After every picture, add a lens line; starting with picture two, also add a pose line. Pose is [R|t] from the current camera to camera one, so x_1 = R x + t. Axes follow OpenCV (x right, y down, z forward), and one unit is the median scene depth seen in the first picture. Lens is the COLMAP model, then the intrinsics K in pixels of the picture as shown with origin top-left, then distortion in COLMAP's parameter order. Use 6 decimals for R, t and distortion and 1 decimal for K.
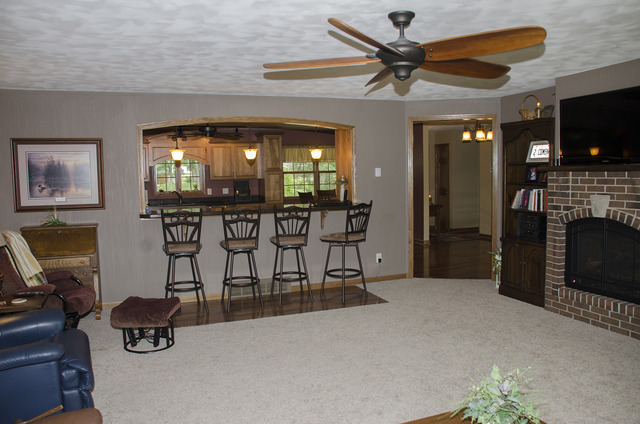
lens RADIAL K [[514.1, 0, 320.0], [0, 514.1, 212.0], [0, 0, 1]] dist [-0.076434, 0.006440]
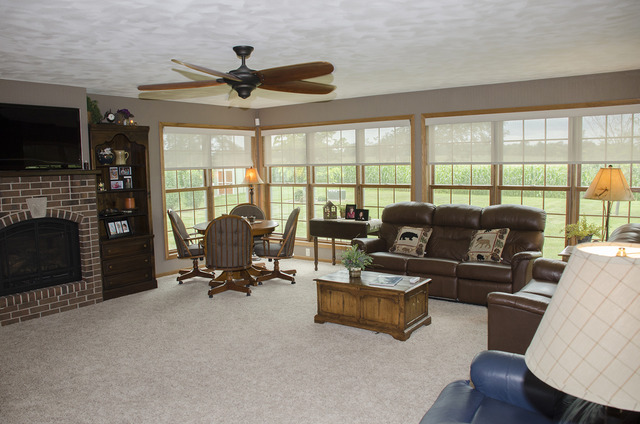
lens RADIAL K [[518.3, 0, 320.0], [0, 518.3, 212.0], [0, 0, 1]] dist [-0.042419, 0.006589]
pose [[-0.516361, -0.048867, 0.854975, -0.641696], [0.102358, 0.987692, 0.118271, -0.063498], [-0.850232, 0.148584, -0.505004, 0.914685]]
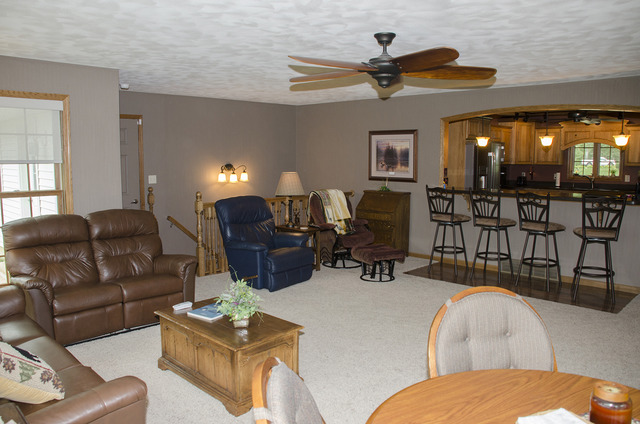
lens RADIAL K [[518.3, 0, 320.0], [0, 518.3, 212.0], [0, 0, 1]] dist [-0.042419, 0.006589]
pose [[0.419949, 0.119239, -0.899680, 0.752434], [-0.083591, 0.992199, 0.092483, -0.035342], [0.903690, 0.036367, 0.426641, 0.192658]]
